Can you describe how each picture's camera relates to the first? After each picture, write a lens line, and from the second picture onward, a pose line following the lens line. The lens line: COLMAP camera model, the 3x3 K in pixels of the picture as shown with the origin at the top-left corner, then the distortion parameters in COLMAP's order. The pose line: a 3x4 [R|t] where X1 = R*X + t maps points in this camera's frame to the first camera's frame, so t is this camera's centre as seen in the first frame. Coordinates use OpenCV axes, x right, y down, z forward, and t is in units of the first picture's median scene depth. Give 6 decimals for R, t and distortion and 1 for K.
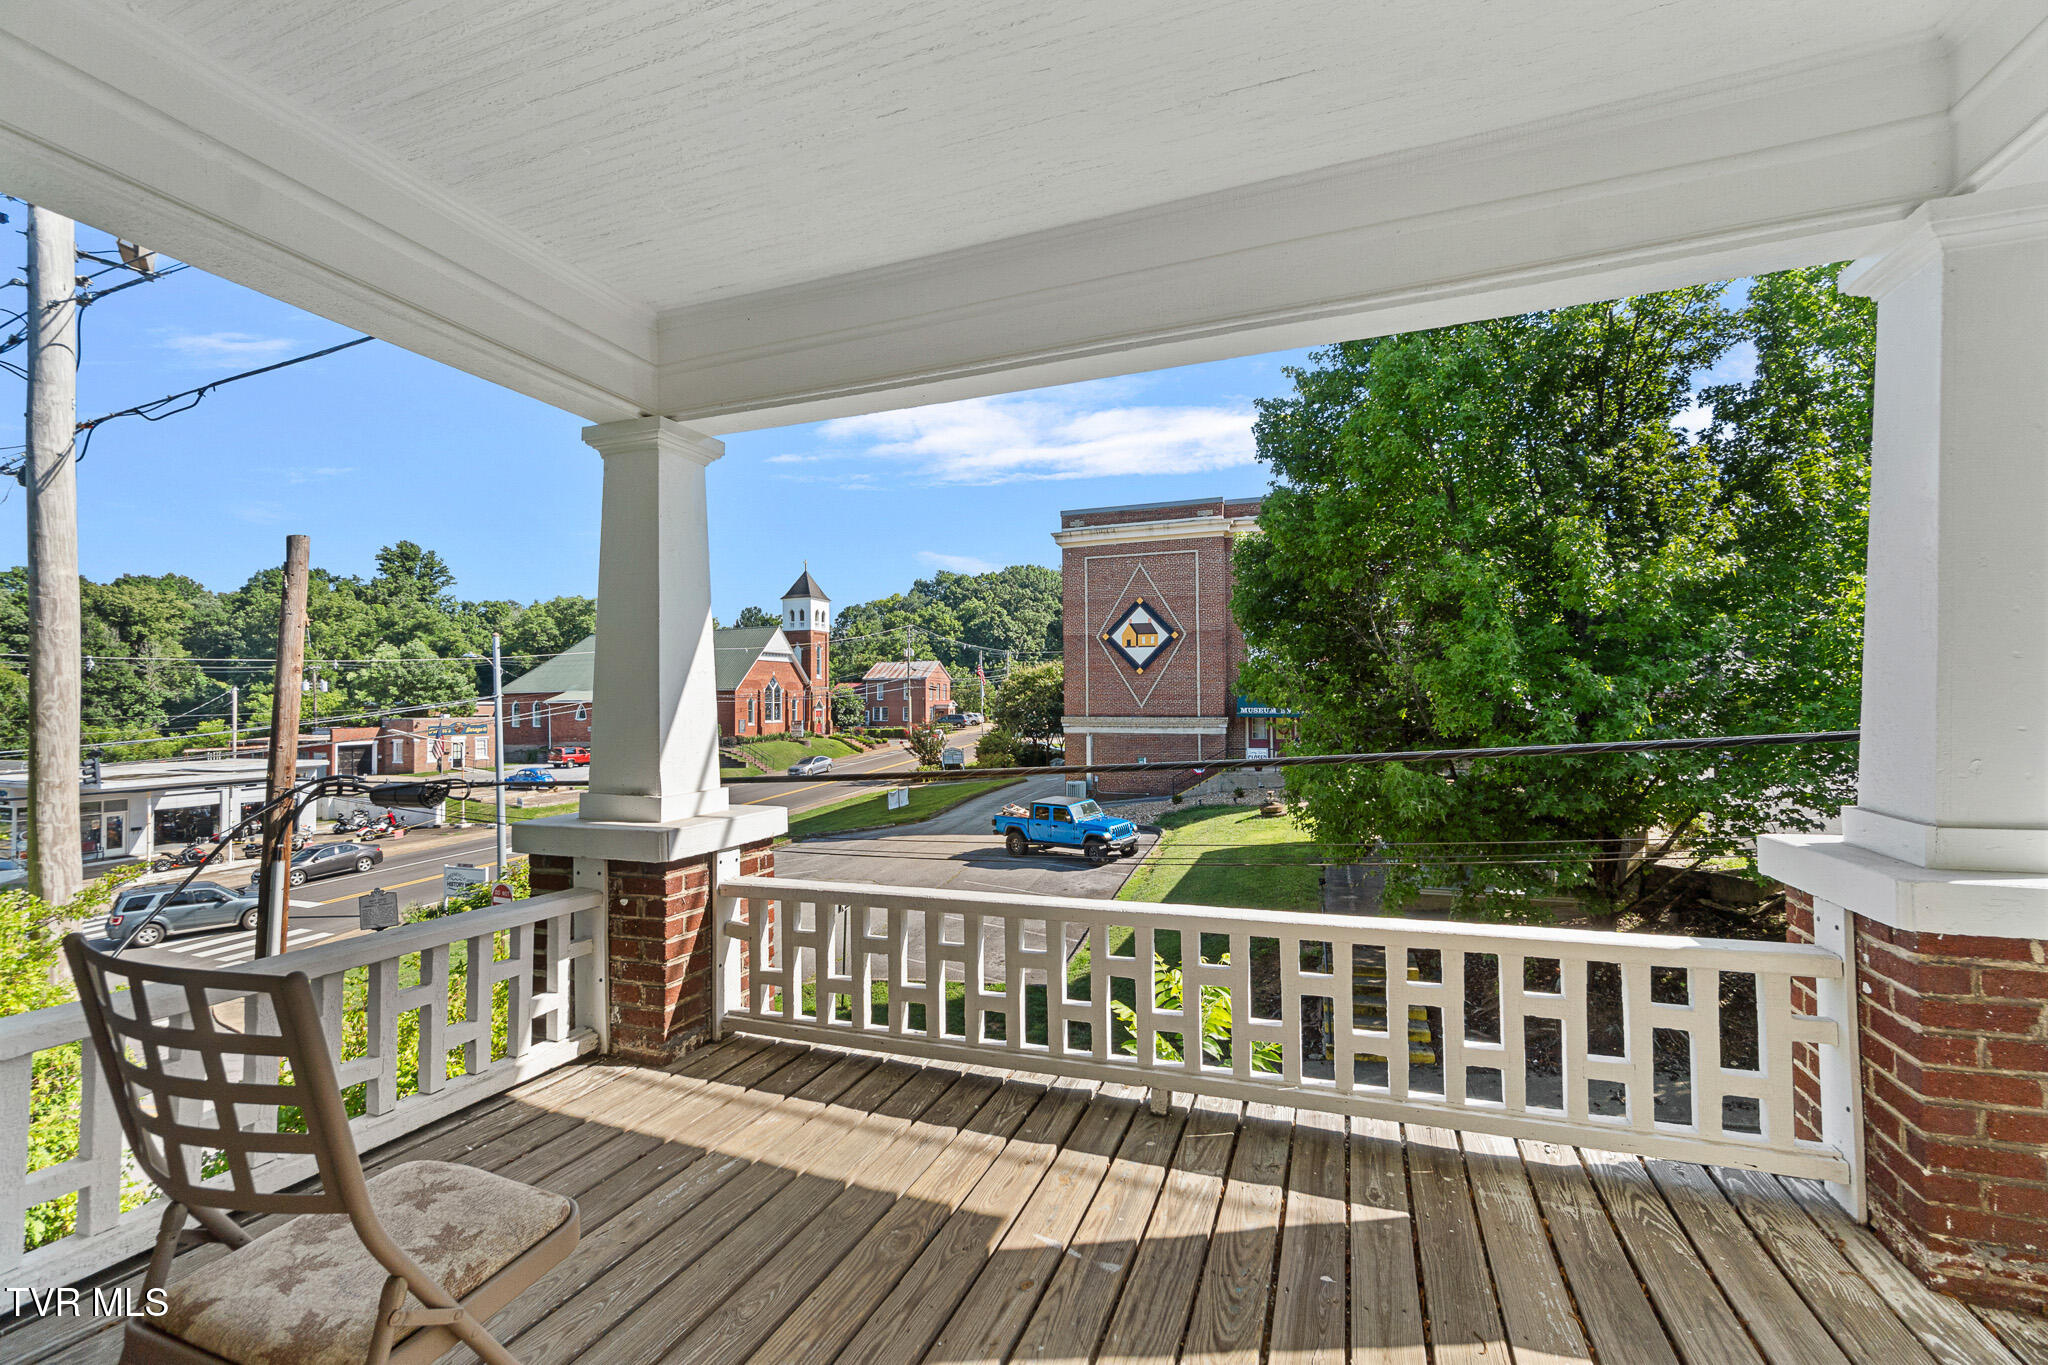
lens RADIAL K [[887.3, 0, 1020.4], [0, 887.3, 683.3], [0, 0, 1]] dist [0.004630, 0.000570]
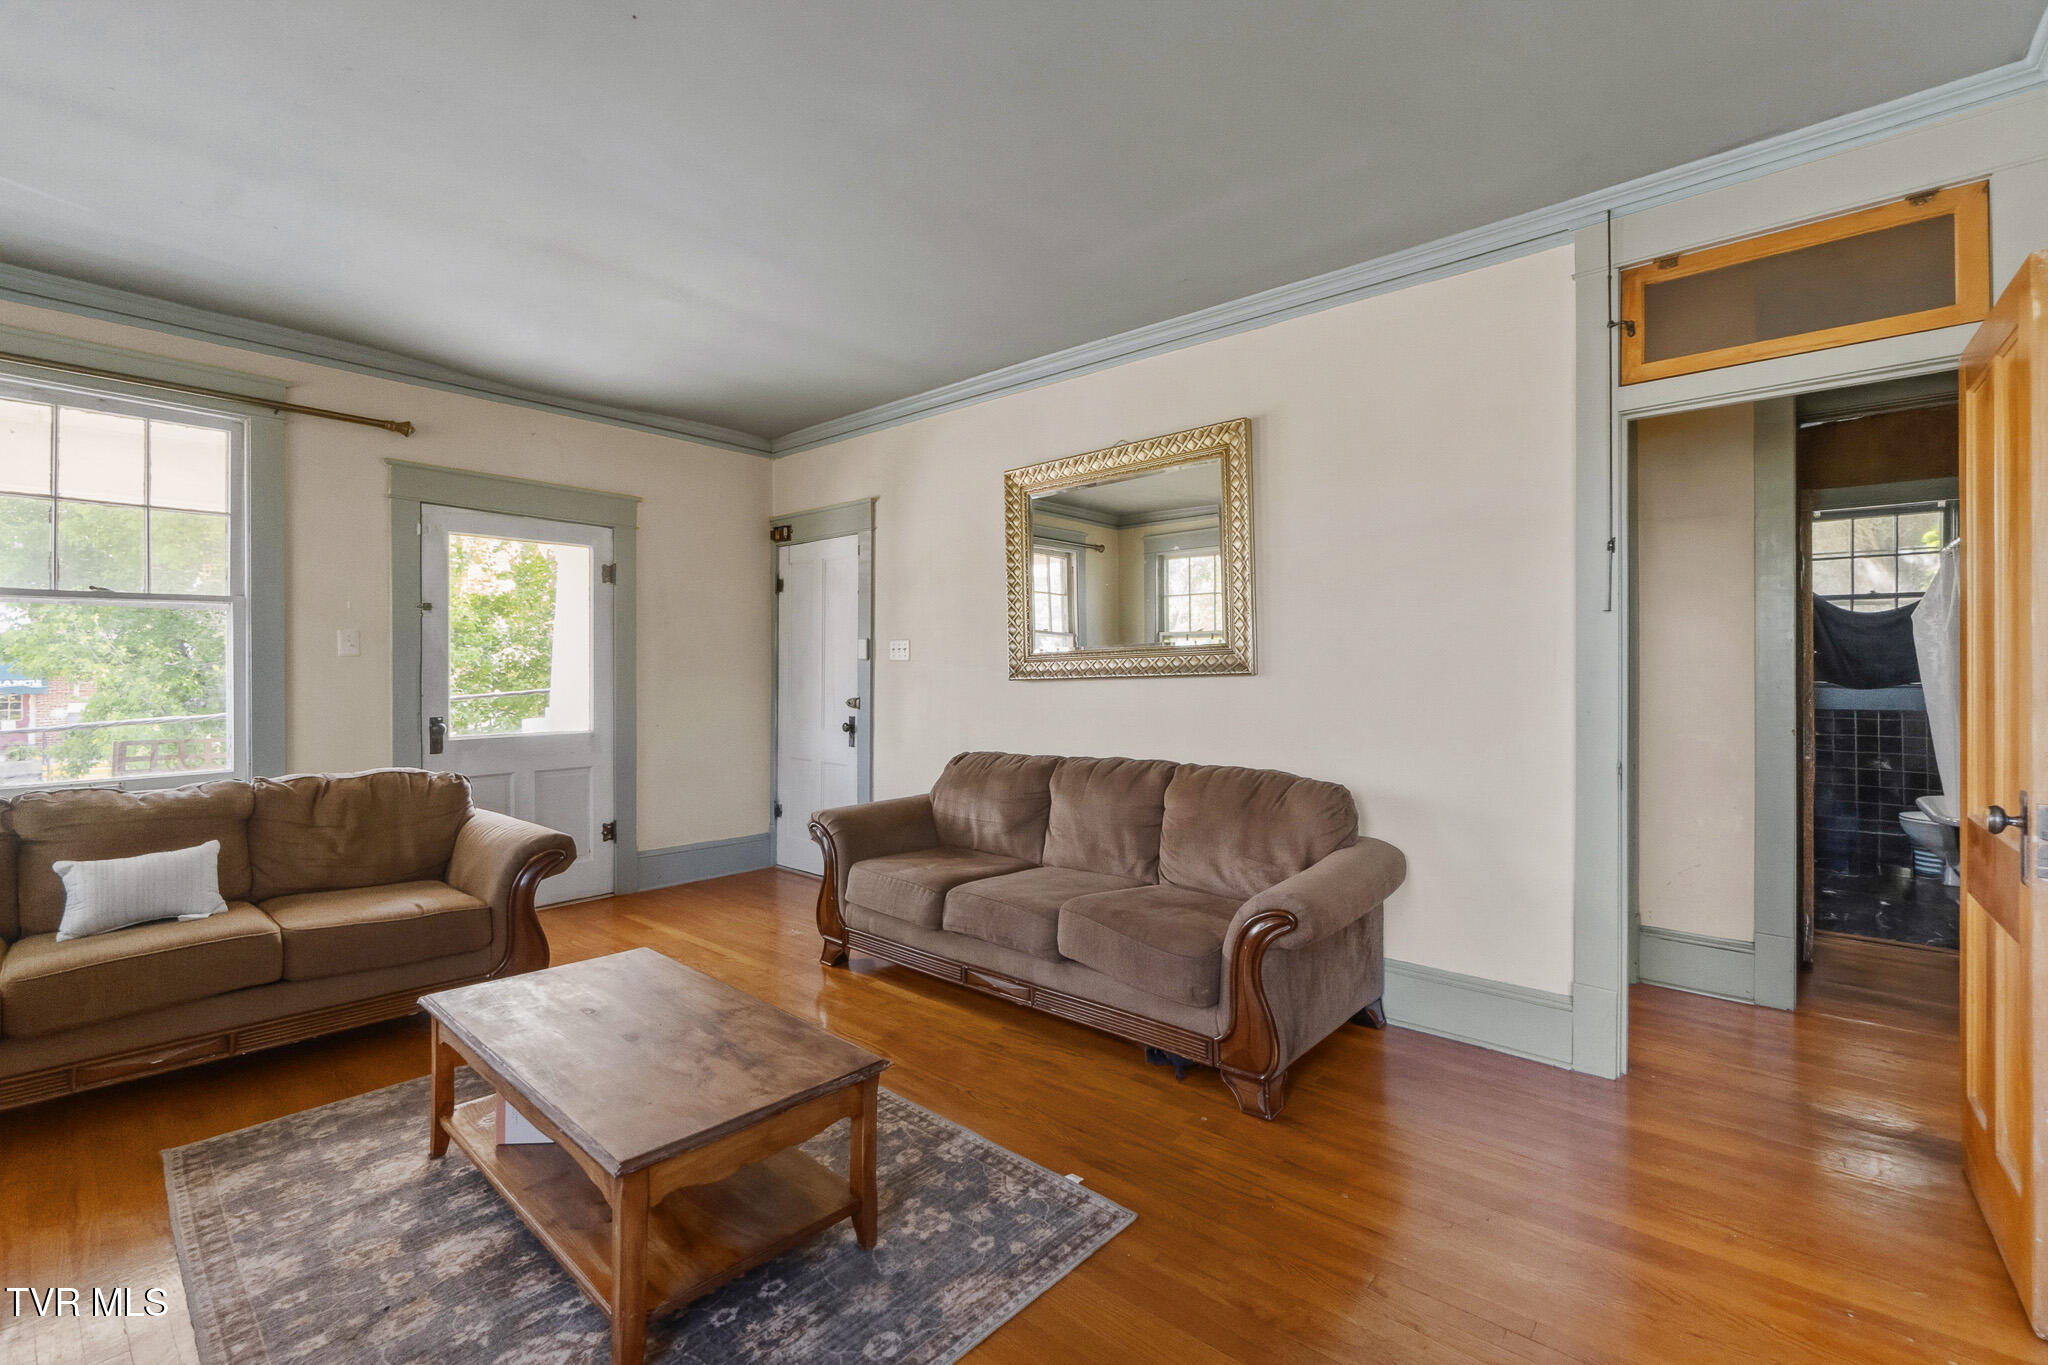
lens RADIAL K [[887.3, 0, 1027.4], [0, 887.3, 671.1], [0, 0, 1]] dist [0.004630, 0.000570]
pose [[0.370525, 0.005637, 0.928806, -0.305443], [-0.020895, 0.999779, 0.002268, -0.008941], [-0.928588, -0.020247, 0.370560, -0.423118]]
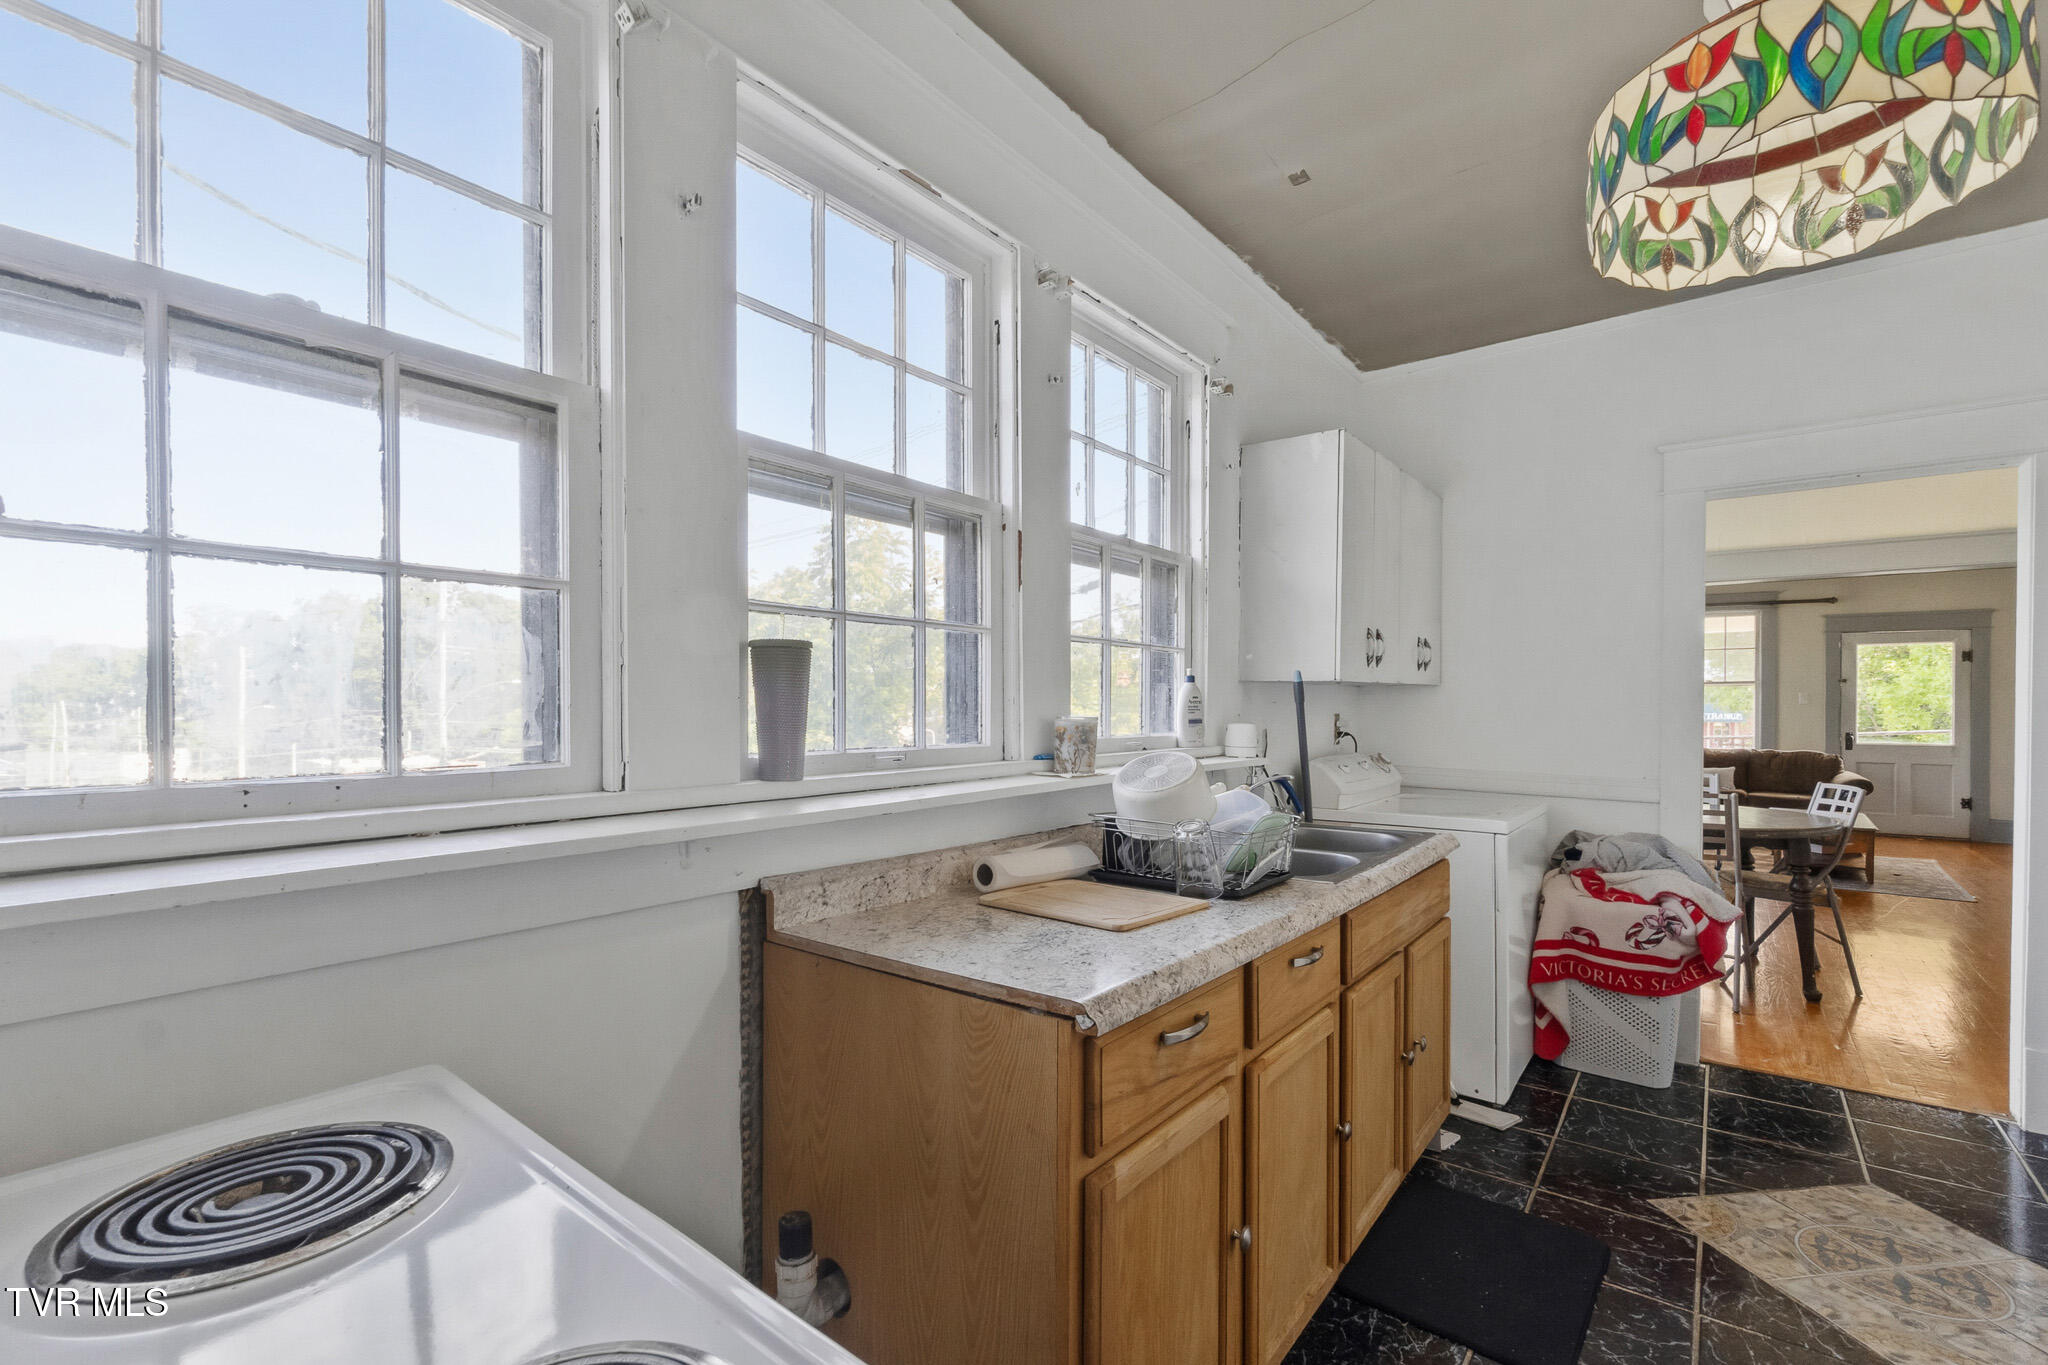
lens RADIAL K [[887.3, 0, 1021.7], [0, 887.3, 691.9], [0, 0, 1]] dist [0.004630, 0.000570]
pose [[0.951226, 0.003826, -0.308470, -1.122428], [0.002021, 0.999824, 0.018632, -0.119382], [0.308487, -0.018347, 0.951052, -2.902599]]
